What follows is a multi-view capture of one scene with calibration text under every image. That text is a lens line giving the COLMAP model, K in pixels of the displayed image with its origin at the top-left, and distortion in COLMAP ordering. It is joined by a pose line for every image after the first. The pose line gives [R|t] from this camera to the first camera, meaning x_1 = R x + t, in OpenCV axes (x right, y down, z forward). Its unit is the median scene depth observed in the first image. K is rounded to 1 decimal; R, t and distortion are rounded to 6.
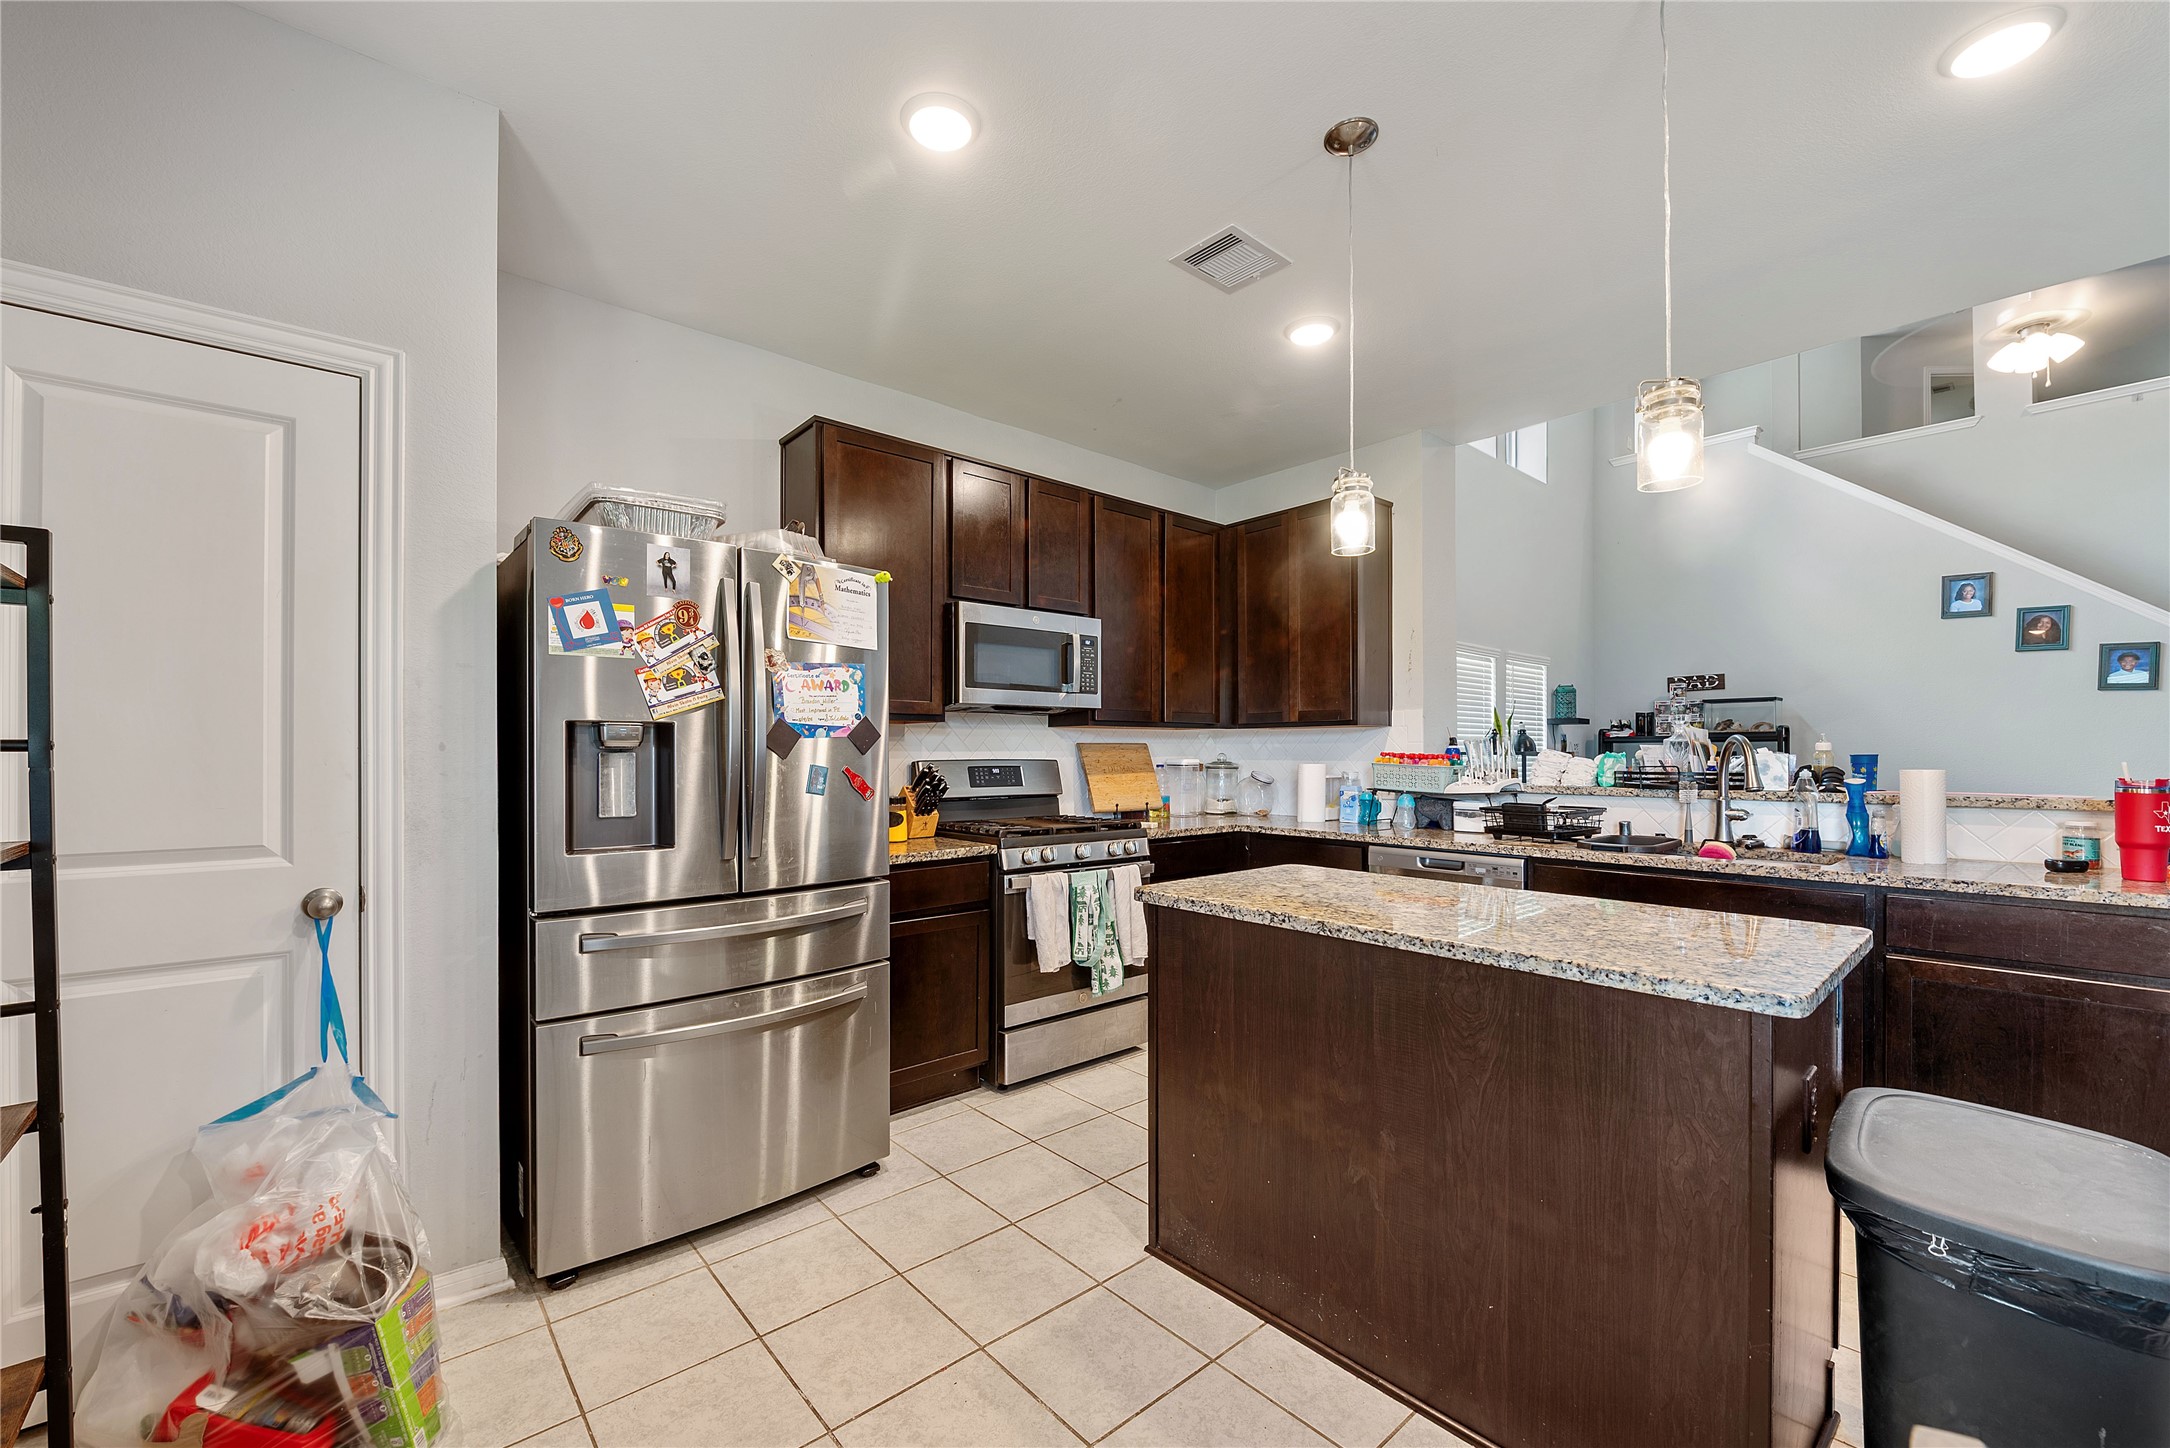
lens RADIAL K [[870.8, 0, 1082.3], [0, 870.8, 754.0], [0, 0, 1]] dist [-0.000488, -0.000131]
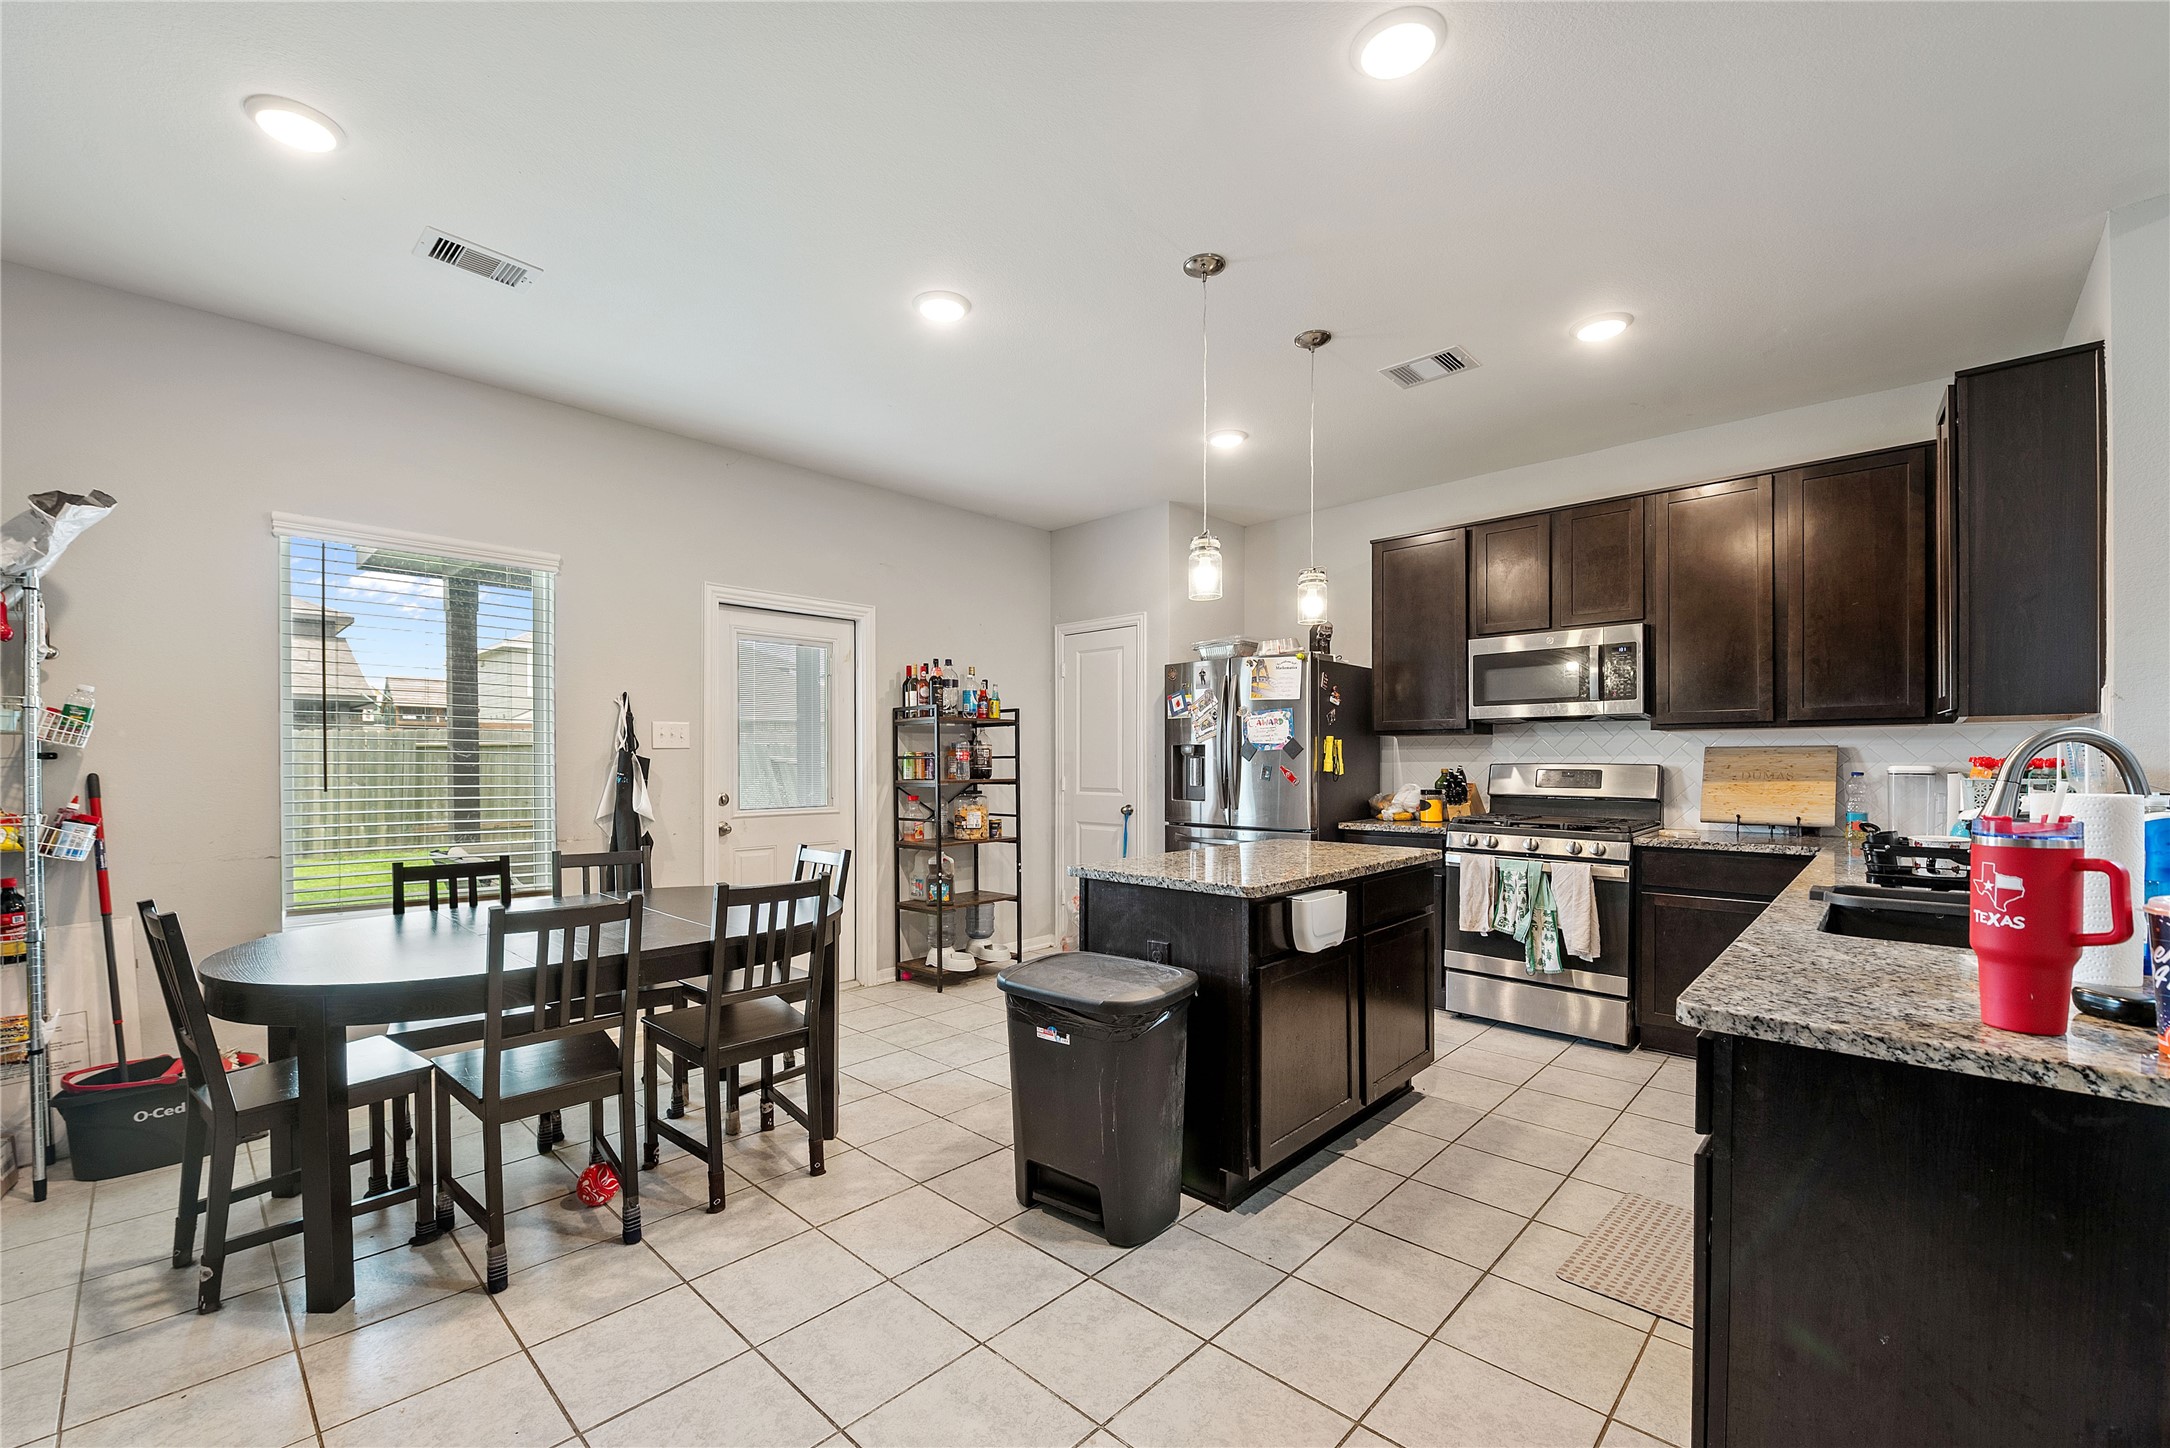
lens RADIAL K [[870.8, 0, 1082.3], [0, 870.8, 754.0], [0, 0, 1]] dist [-0.000488, -0.000131]
pose [[0.080403, 0.001086, -0.996762, 1.826106], [0.003575, 0.999993, 0.001378, -0.017196], [0.996756, -0.003674, 0.080398, 0.536408]]
